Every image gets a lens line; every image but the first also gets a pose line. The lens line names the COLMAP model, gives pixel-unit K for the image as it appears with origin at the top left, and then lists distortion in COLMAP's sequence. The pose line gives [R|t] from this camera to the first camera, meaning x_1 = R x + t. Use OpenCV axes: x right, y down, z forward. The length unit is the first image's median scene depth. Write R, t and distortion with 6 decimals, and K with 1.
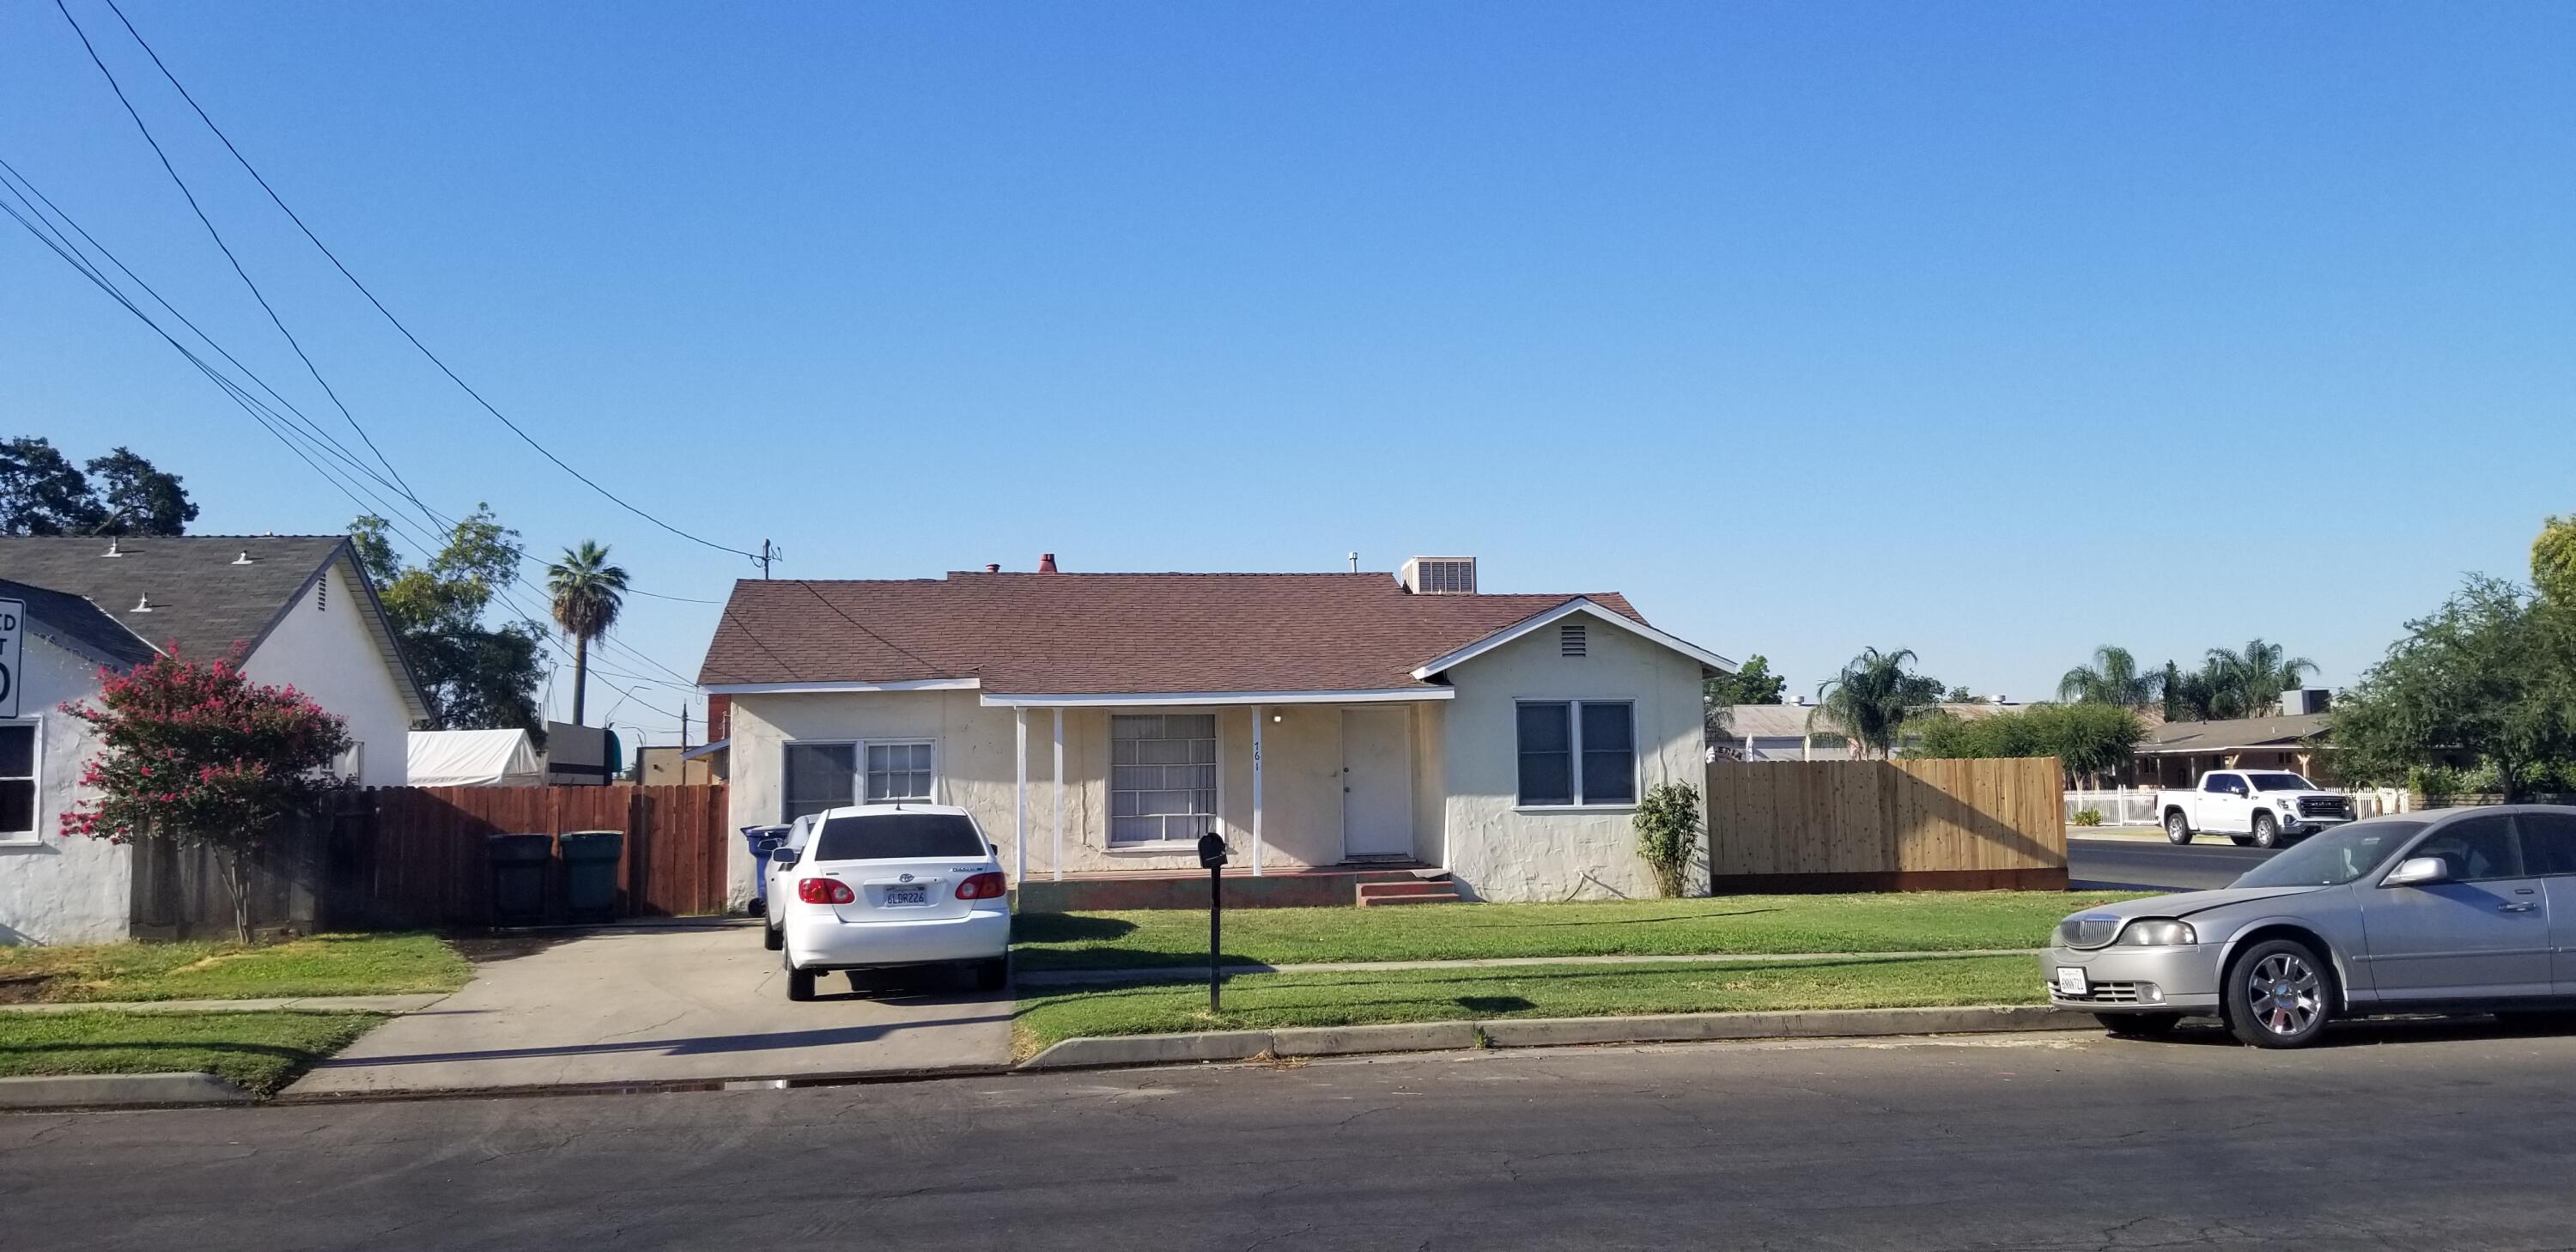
lens RADIAL K [[2003.9, 0, 1322.3], [0, 2003.9, 633.2], [0, 0, 1]] dist [0.094797, -0.174355]
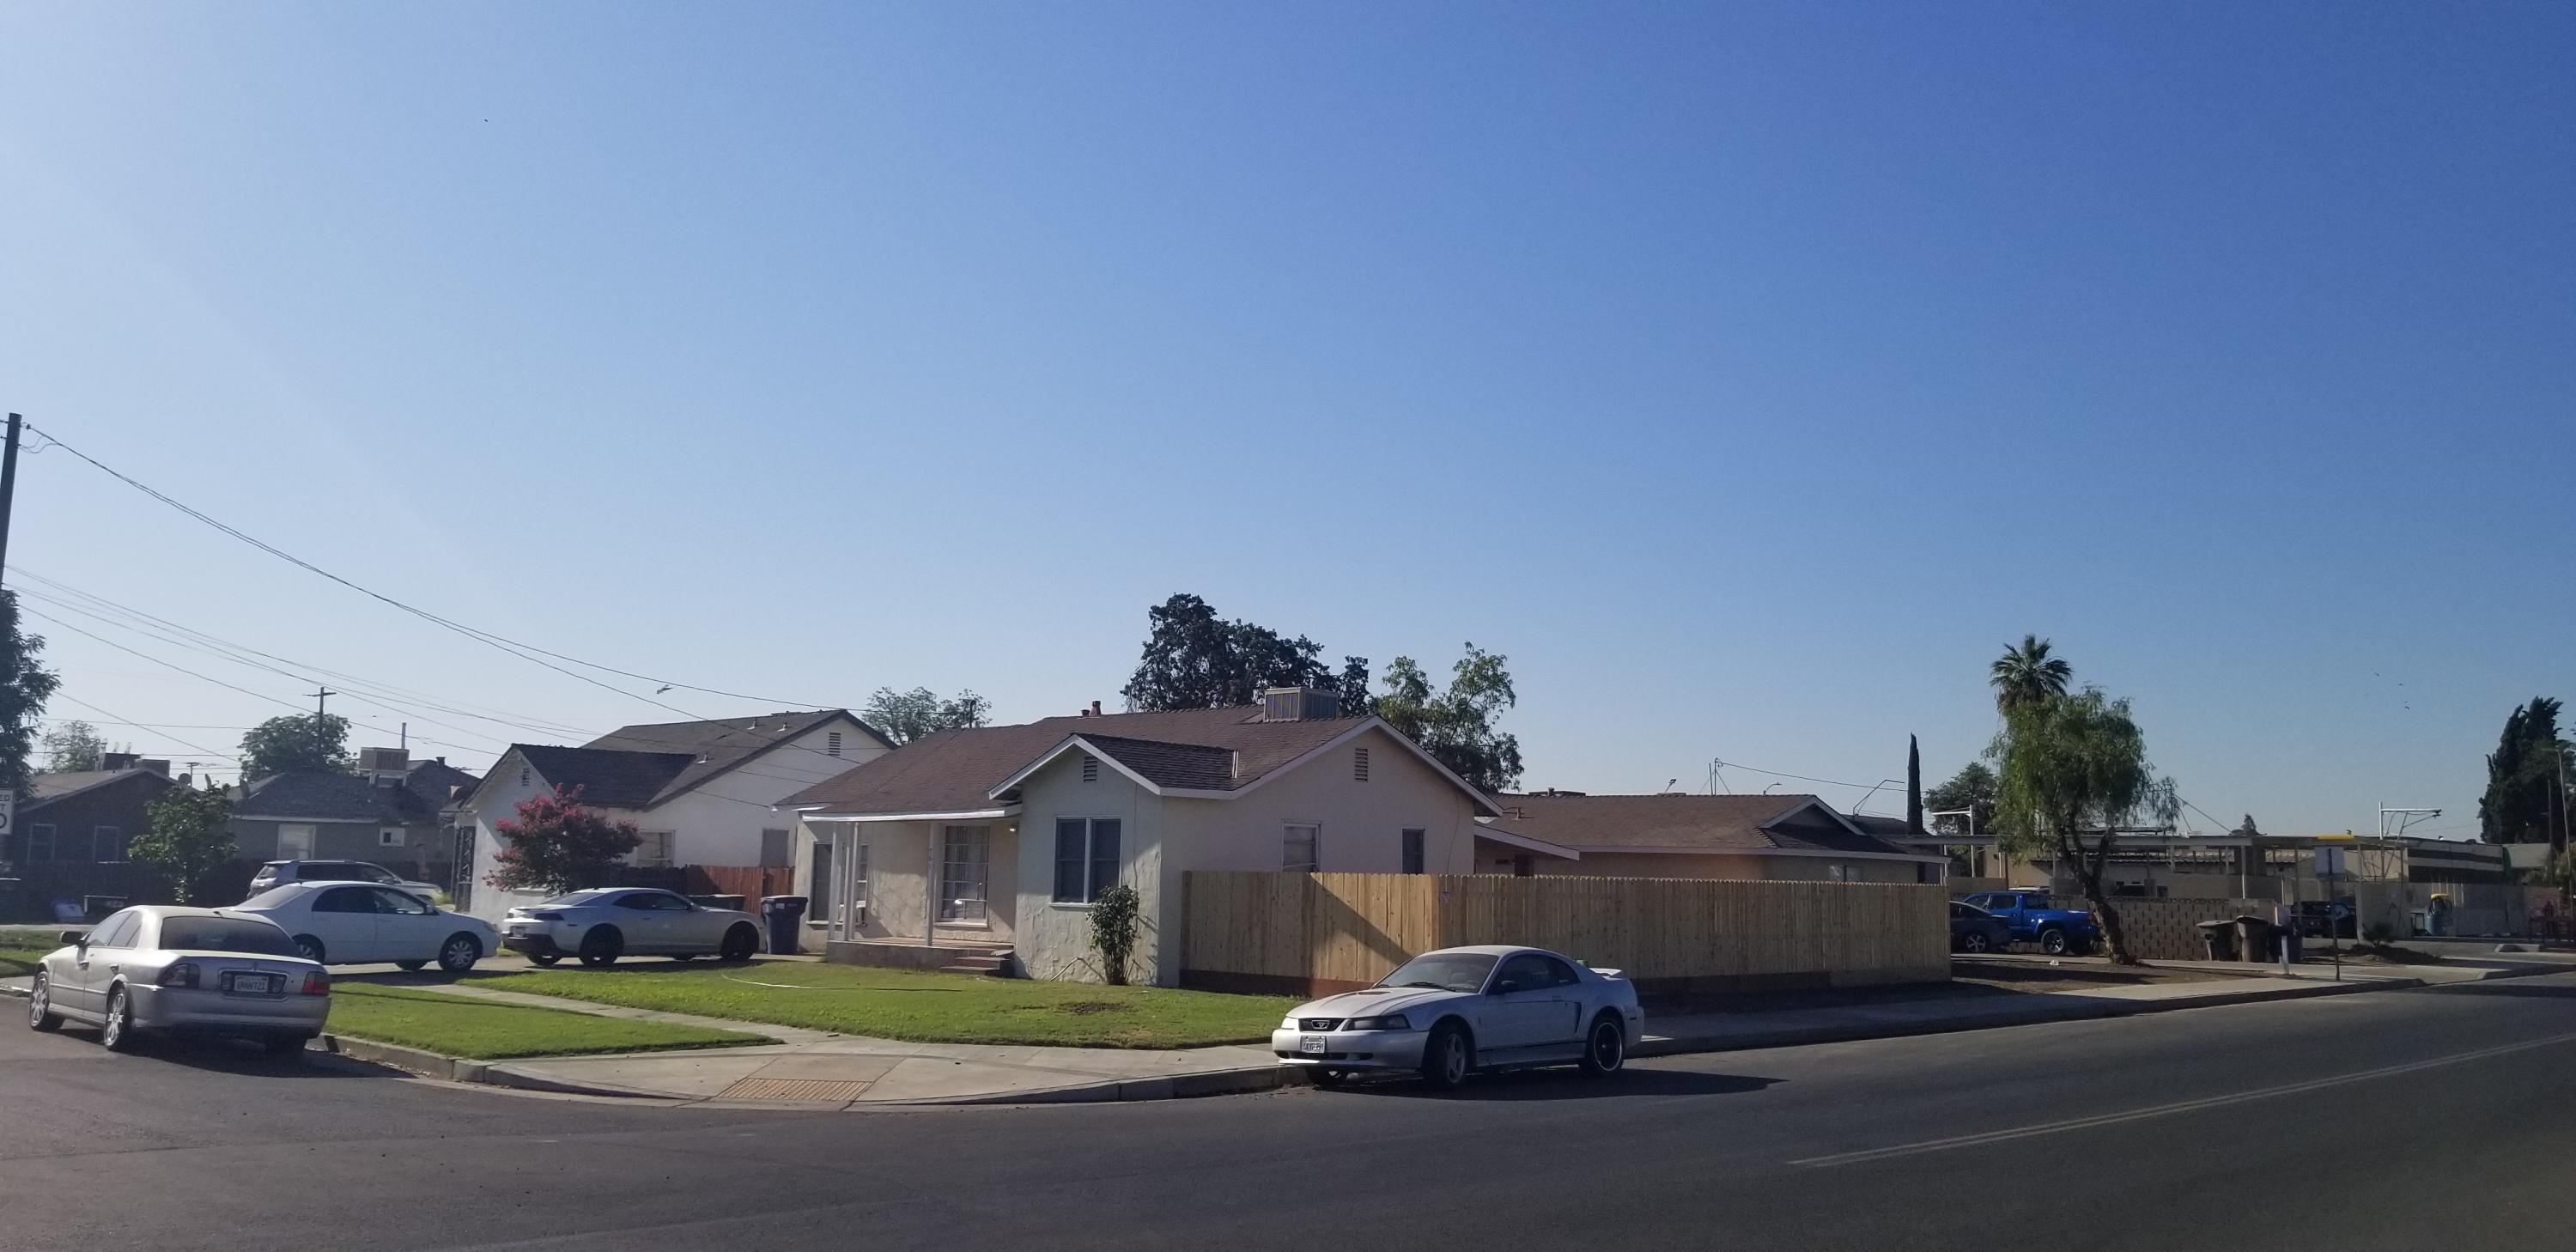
lens RADIAL K [[2003.9, 0, 1292.5], [0, 2003.9, 606.2], [0, 0, 1]] dist [0.094797, -0.174355]
pose [[0.598804, -0.077639, -0.797124, 1.156950], [0.035089, 0.996878, -0.070736, -0.004085], [0.800127, 0.014387, 0.599659, 0.349310]]
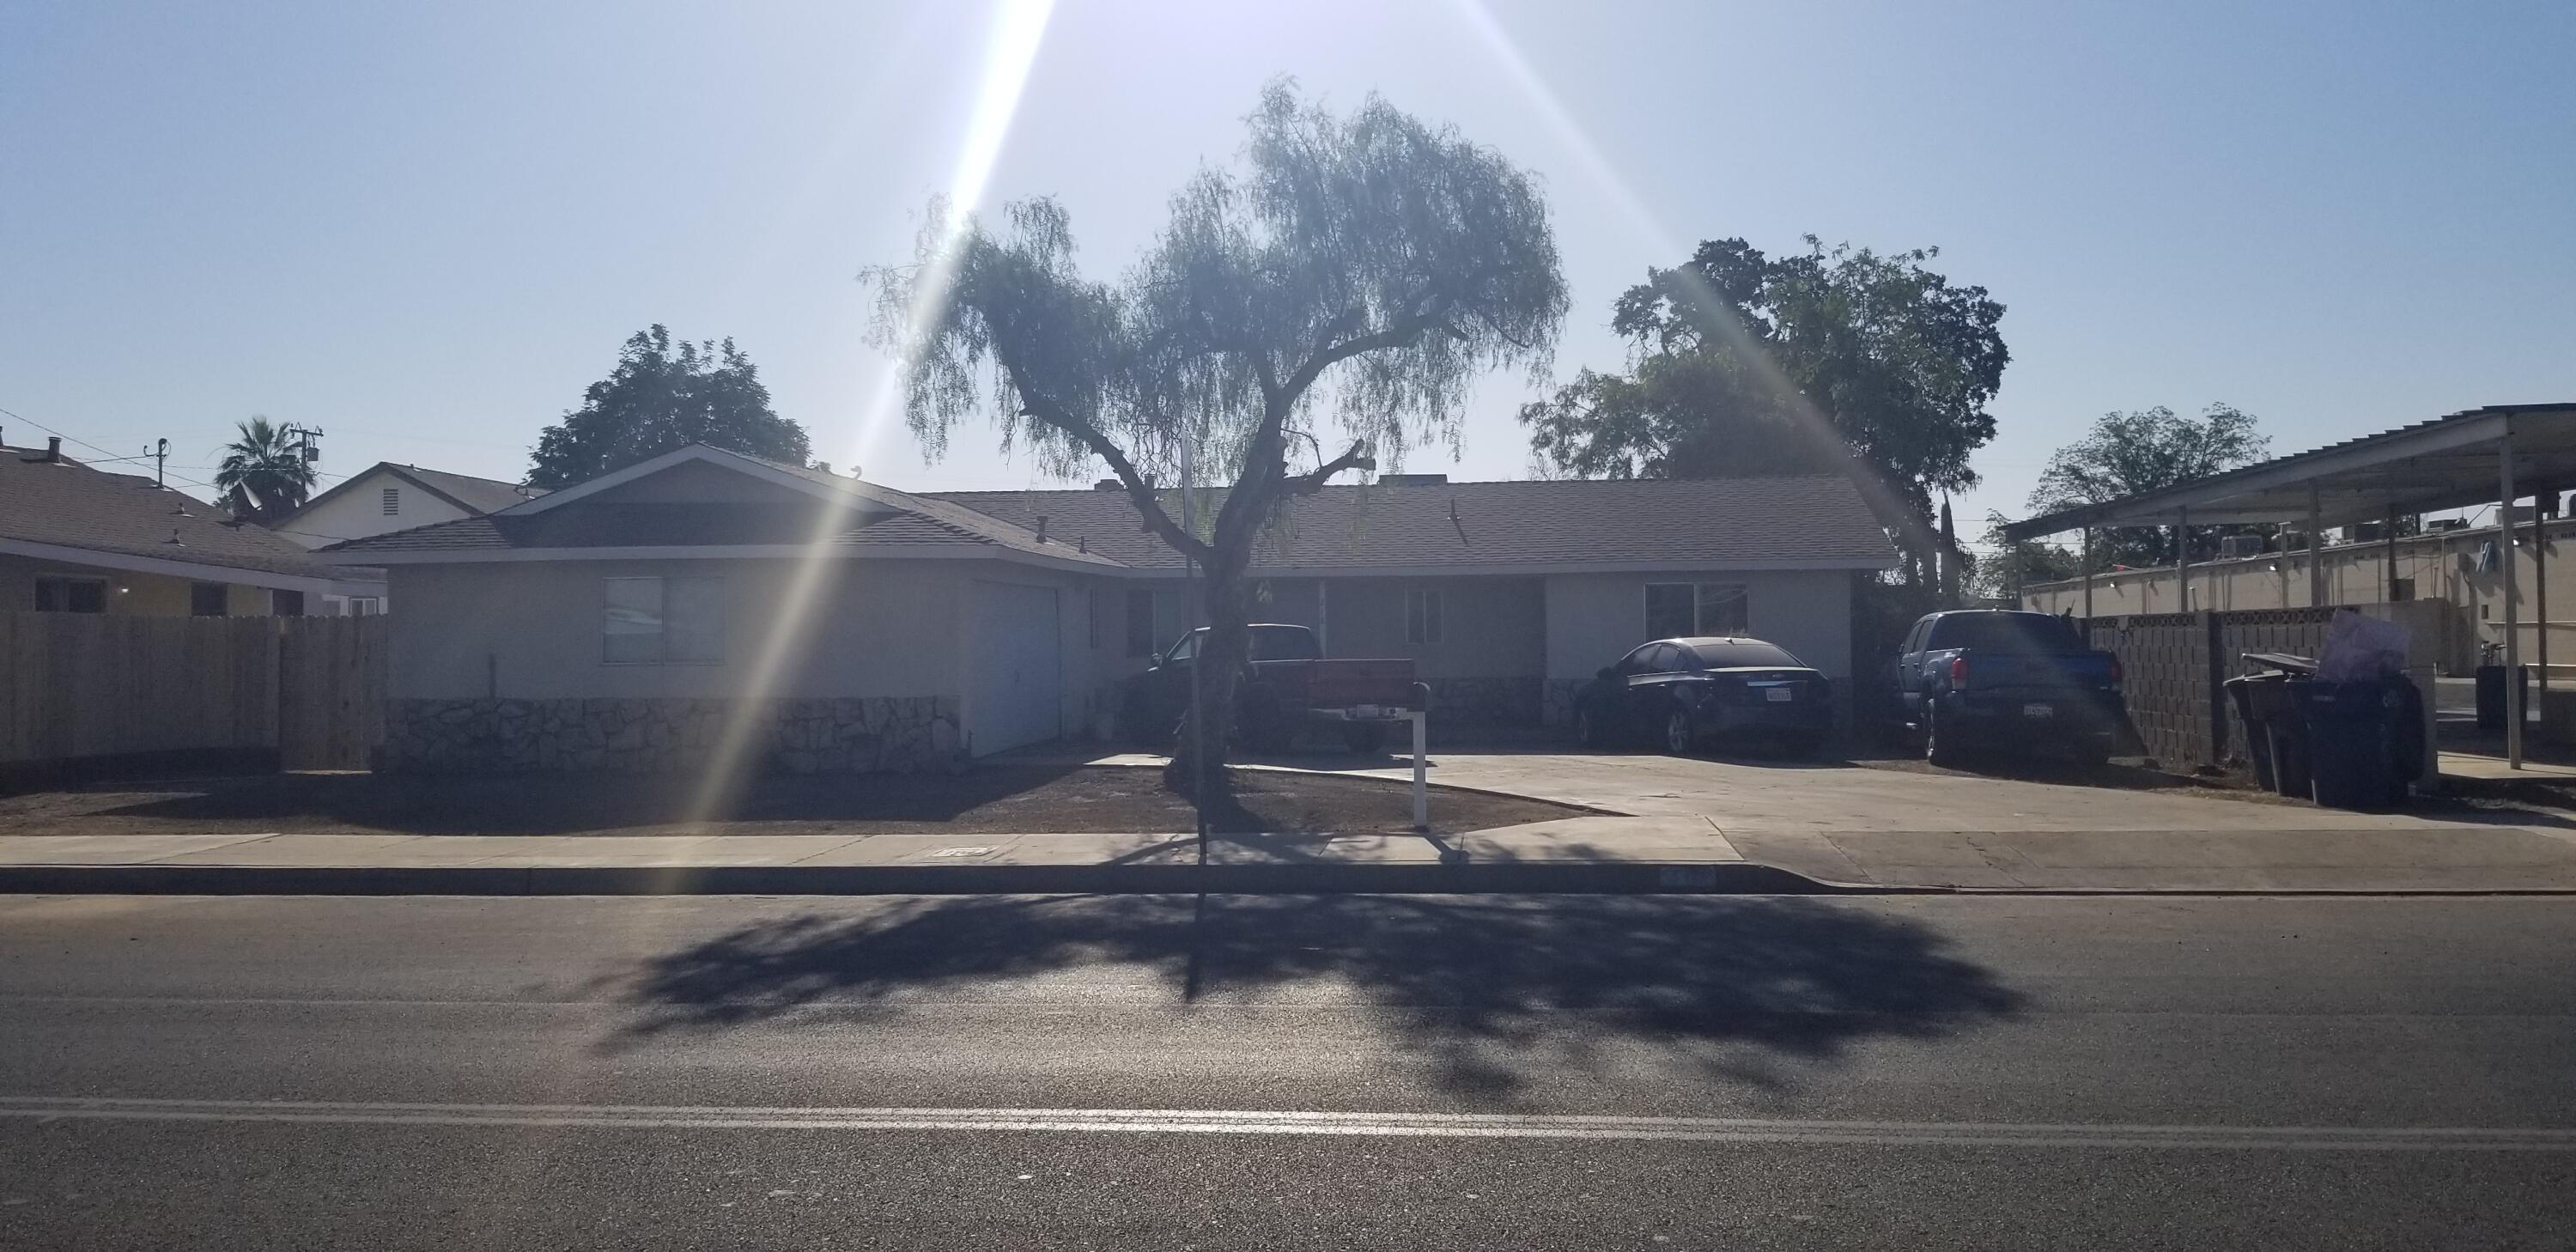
lens RADIAL K [[2003.9, 0, 1287.1], [0, 2003.9, 626.4], [0, 0, 1]] dist [0.094797, -0.174355]
pose [[-0.265313, 0.007632, -0.964132, 0.810635], [0.091902, 0.995616, -0.017409, 0.167925], [0.959772, -0.093225, -0.264851, 2.205742]]
